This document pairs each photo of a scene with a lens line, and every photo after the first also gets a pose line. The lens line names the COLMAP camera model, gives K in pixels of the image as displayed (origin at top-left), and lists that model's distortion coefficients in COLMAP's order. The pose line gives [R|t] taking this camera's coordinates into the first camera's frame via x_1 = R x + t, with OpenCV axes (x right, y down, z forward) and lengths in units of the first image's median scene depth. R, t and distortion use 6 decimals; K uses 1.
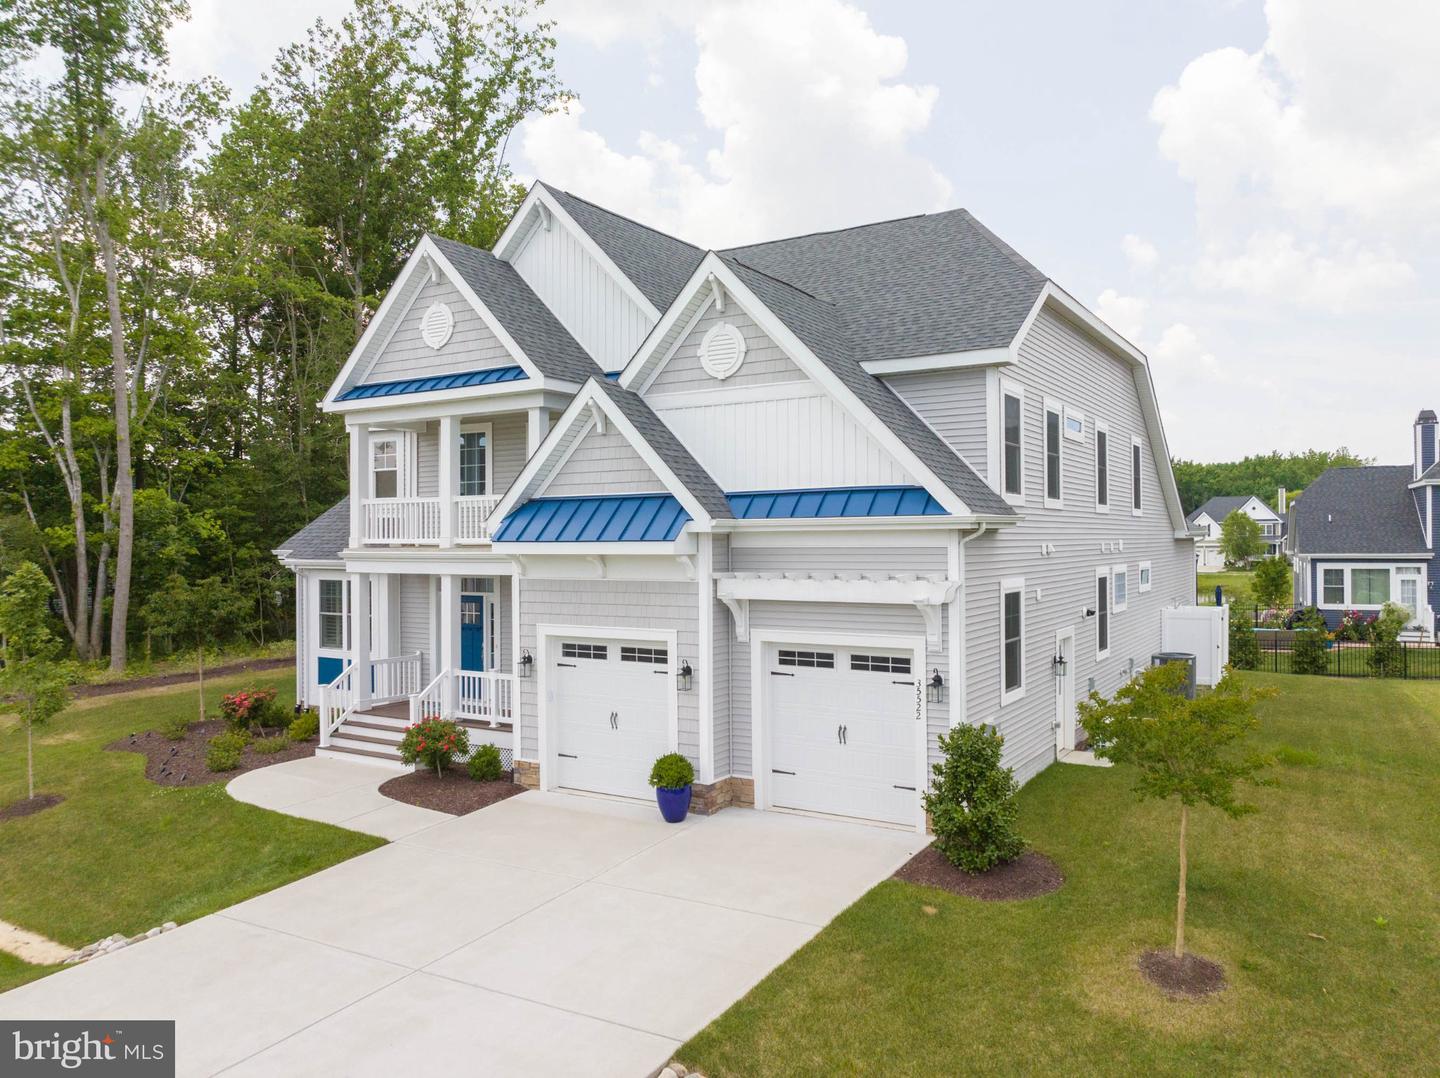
lens RADIAL K [[1027.2, 0, 720.0], [0, 1027.2, 539.0], [0, 0, 1]] dist [-0.012650, -0.000594]
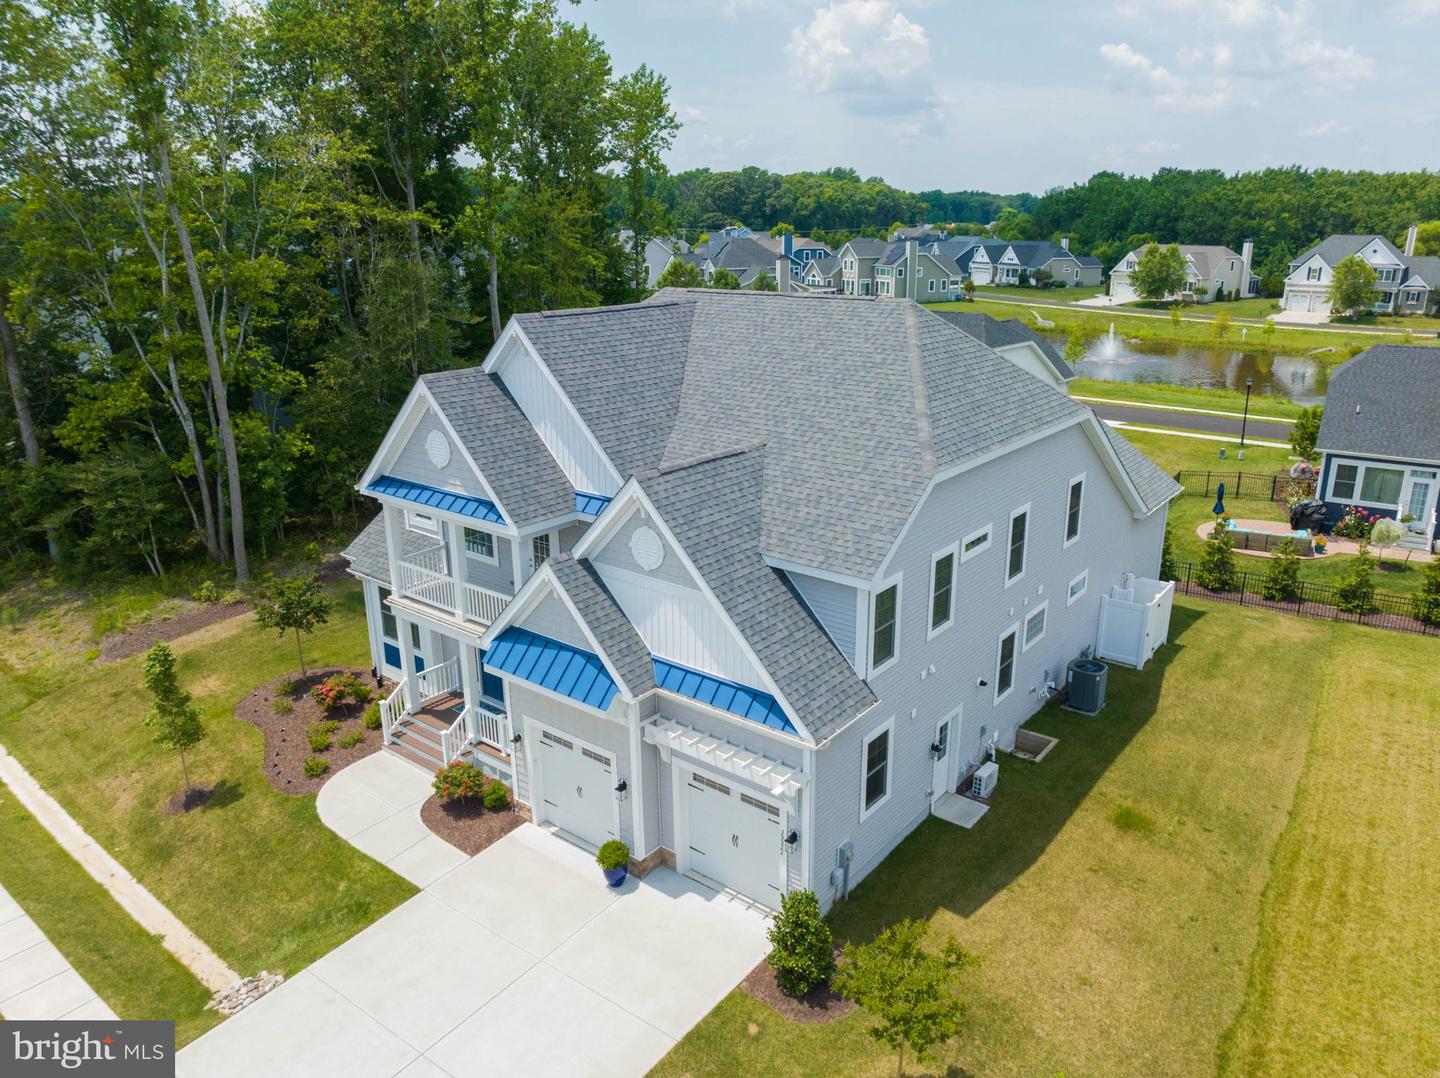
lens RADIAL K [[1000.3, 0, 661.2], [0, 1000.3, 545.0], [0, 0, 1]] dist [-0.023450, 0.003463]
pose [[0.988873, 0.028874, -0.145933, 0.179938], [0.017669, 0.951242, 0.307939, -0.519843], [0.147709, -0.307091, 0.940147, -0.116119]]
